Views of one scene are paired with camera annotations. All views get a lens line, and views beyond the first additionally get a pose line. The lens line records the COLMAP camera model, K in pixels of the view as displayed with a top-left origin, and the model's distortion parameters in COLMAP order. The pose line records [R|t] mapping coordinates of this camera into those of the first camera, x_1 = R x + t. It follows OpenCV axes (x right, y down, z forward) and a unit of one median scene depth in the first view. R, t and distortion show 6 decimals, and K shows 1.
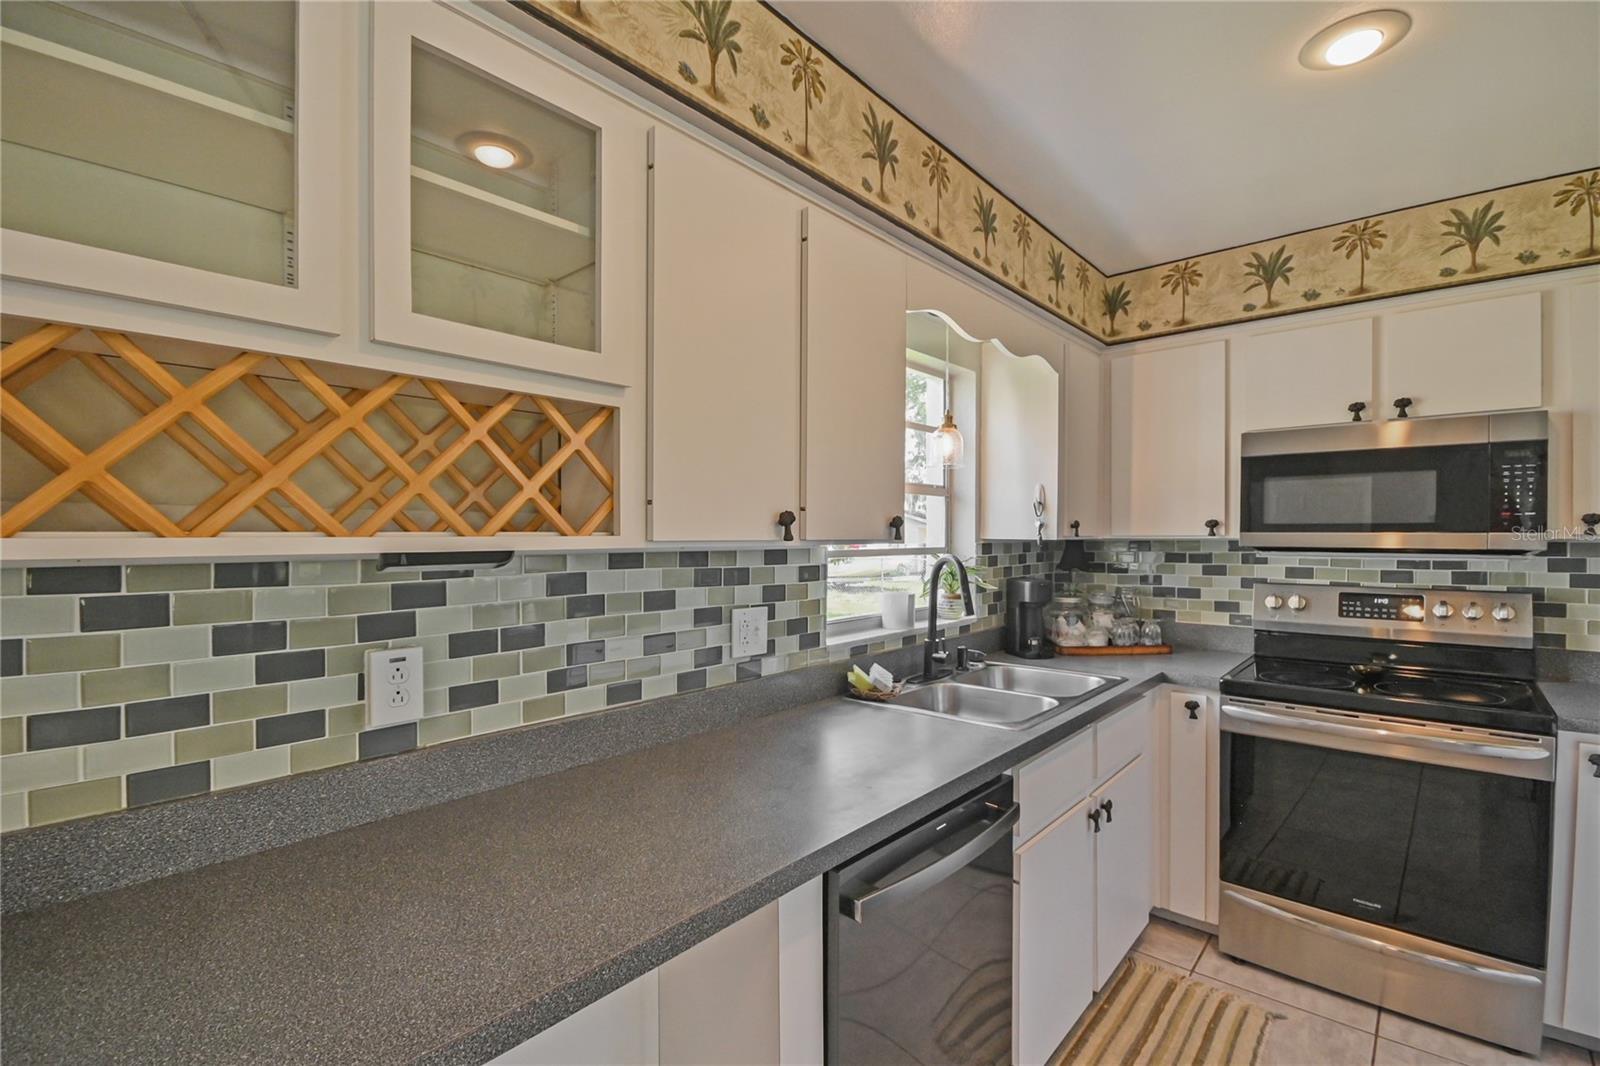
lens RADIAL K [[709.8, 0, 791.6], [0, 709.8, 539.9], [0, 0, 1]] dist [0.001296, -0.008506]
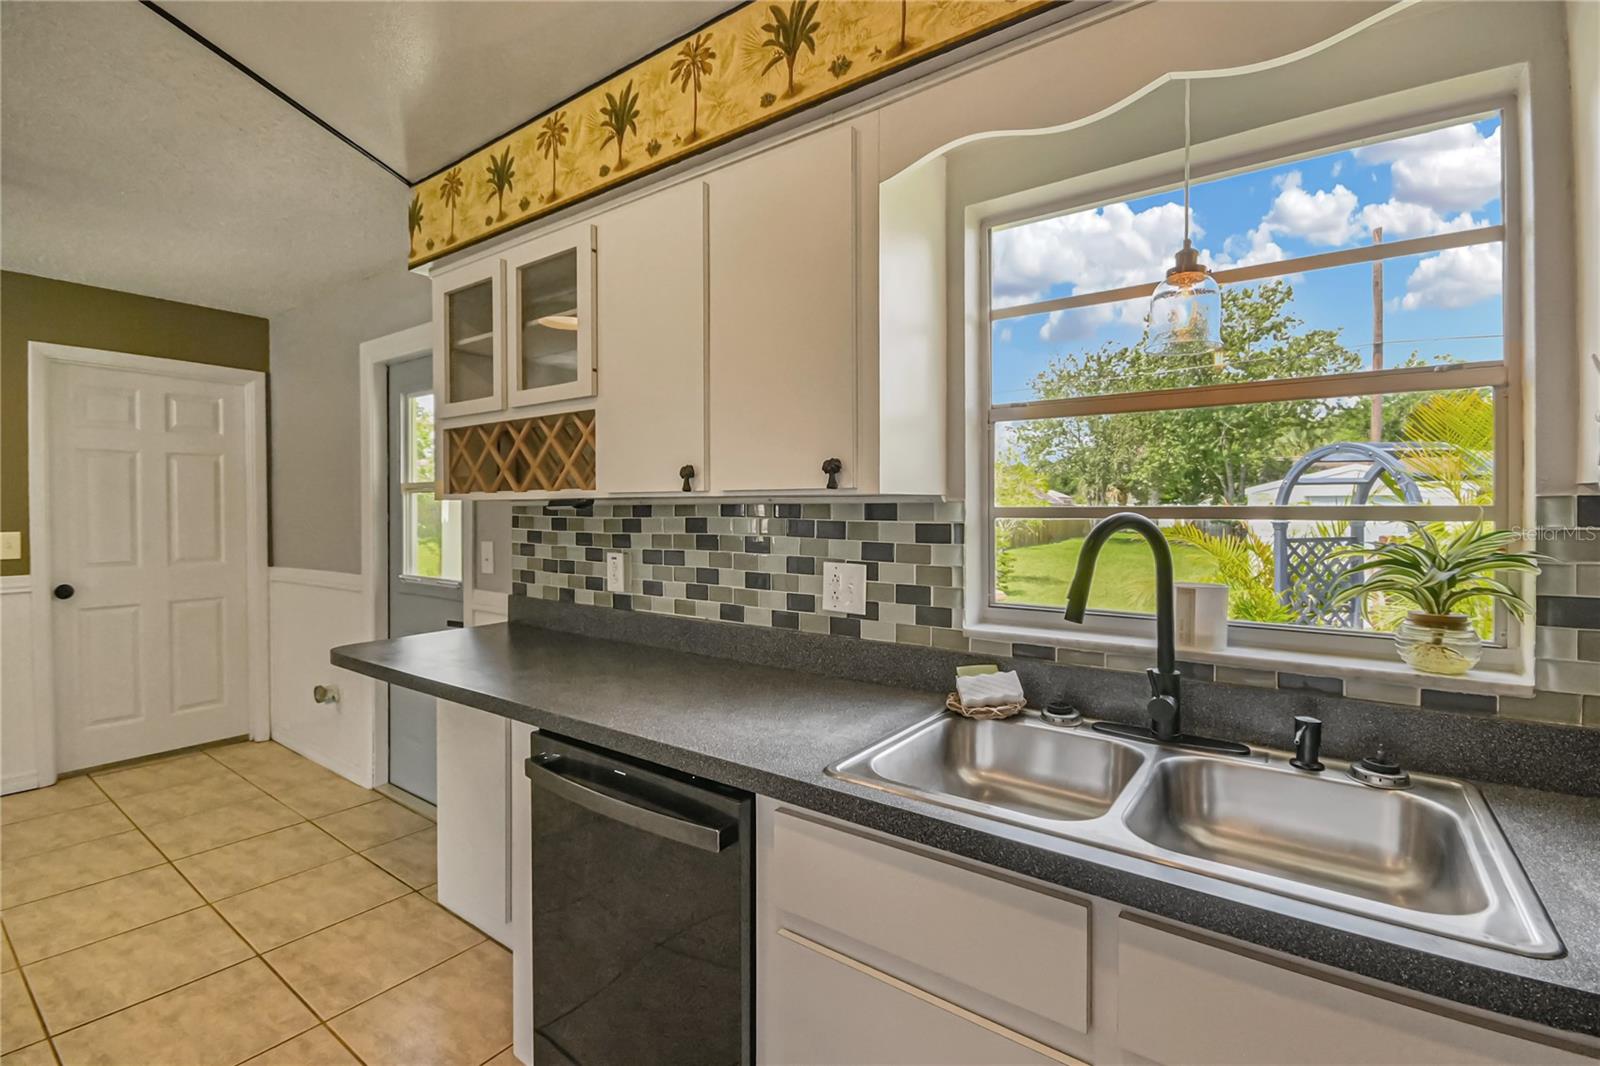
lens RADIAL K [[717.3, 0, 797.9], [0, 717.3, 514.4], [0, 0, 1]] dist [-0.012914, 0.000198]
pose [[0.100409, 0.007765, -0.994916, 1.042440], [-0.007324, 0.999948, 0.007065, 0.025693], [0.994919, 0.006578, 0.100460, 0.962715]]
